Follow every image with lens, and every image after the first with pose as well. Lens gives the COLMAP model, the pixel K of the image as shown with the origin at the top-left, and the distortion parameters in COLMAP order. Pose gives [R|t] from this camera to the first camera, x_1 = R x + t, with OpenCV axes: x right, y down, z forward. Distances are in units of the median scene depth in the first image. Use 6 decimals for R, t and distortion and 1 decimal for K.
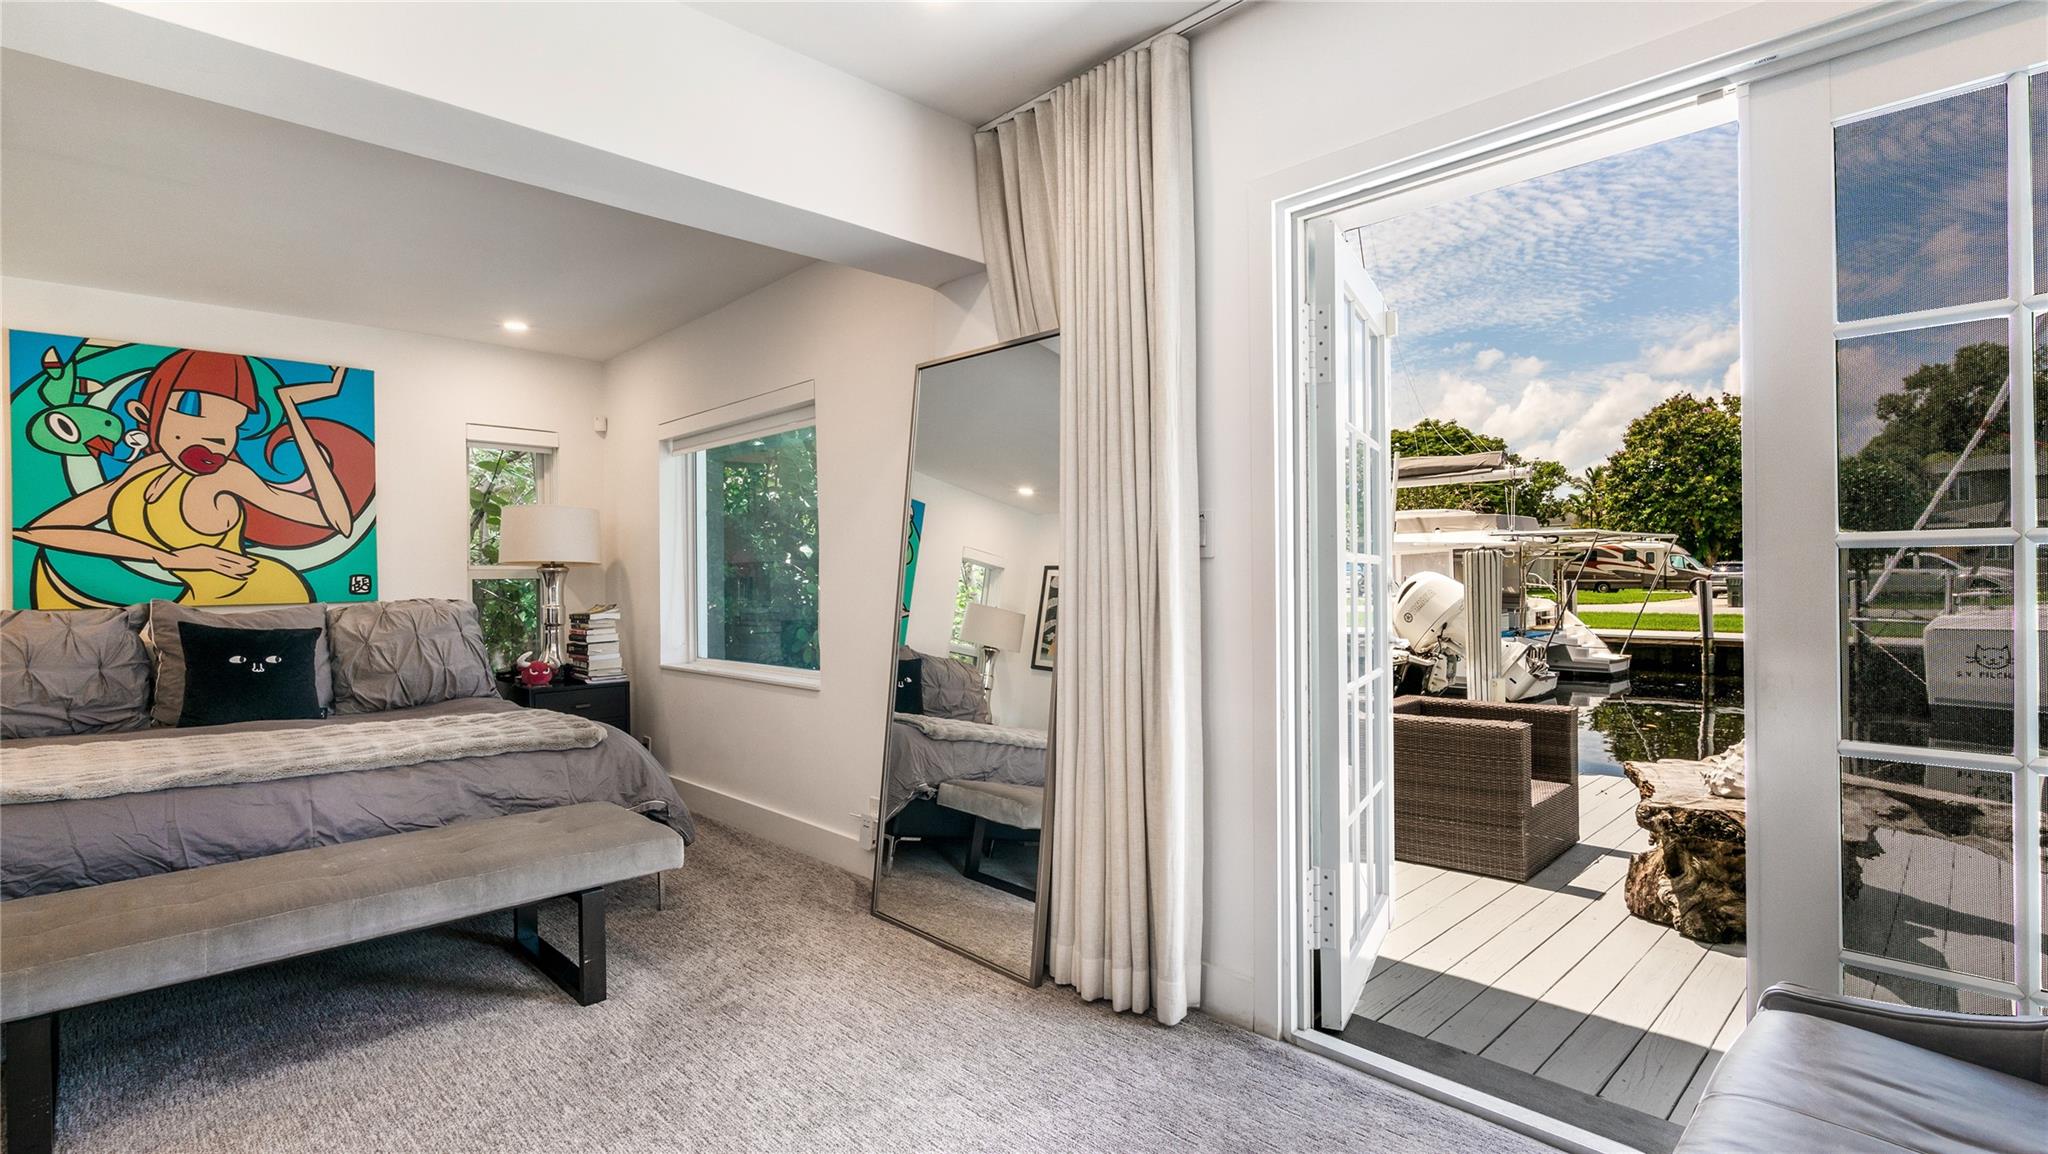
lens RADIAL K [[949.4, 0, 1022.1], [0, 949.4, 574.8], [0, 0, 1]] dist [-0.009382, 0.001498]
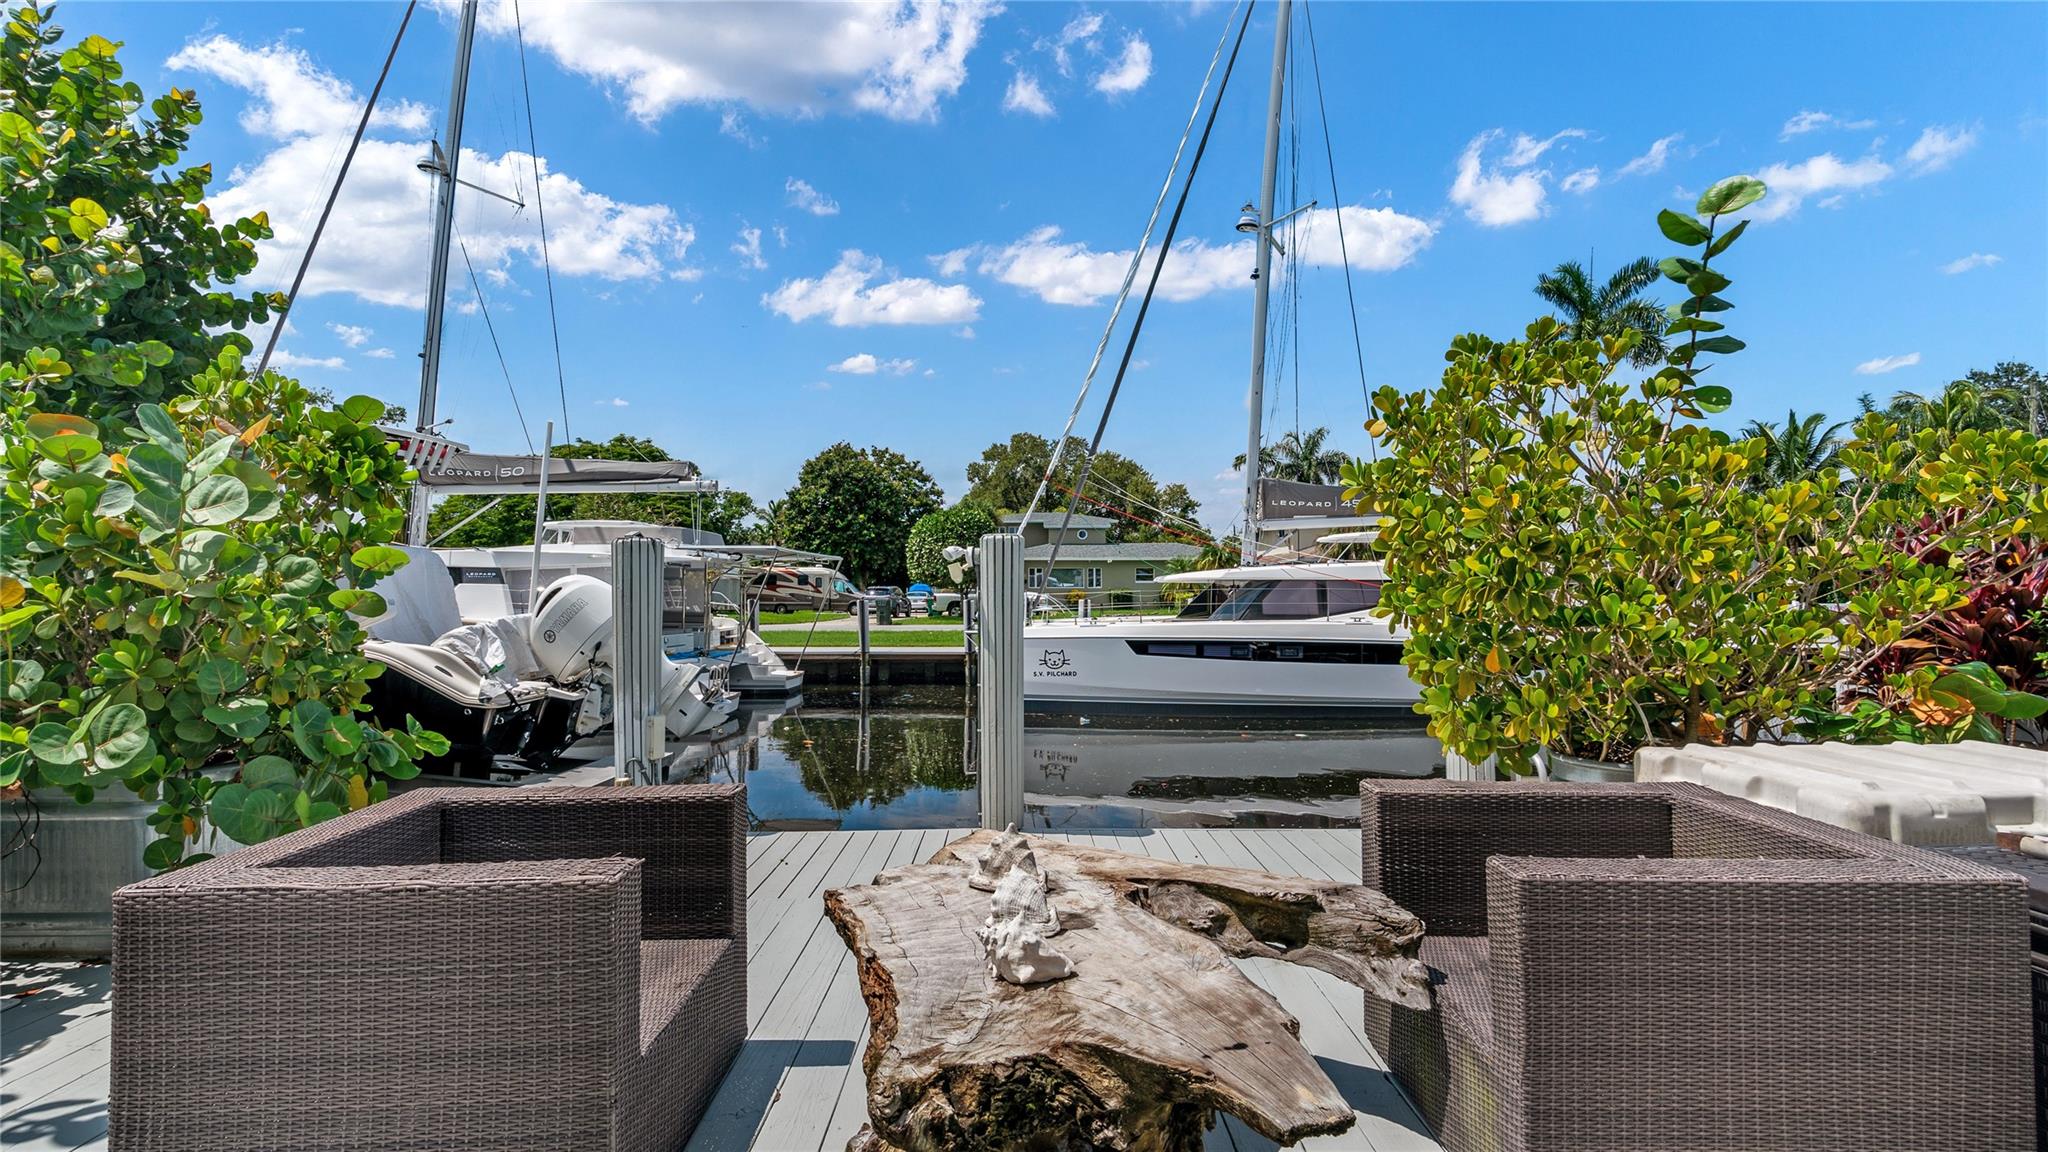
lens RADIAL K [[948.8, 0, 1009.7], [0, 948.8, 569.7], [0, 0, 1]] dist [-0.007781, 0.000930]
pose [[0.705755, 0.026767, 0.707950, 0.365687], [-0.004152, 0.999425, -0.033648, 0.043802], [-0.708444, 0.020808, 0.705460, 0.606846]]
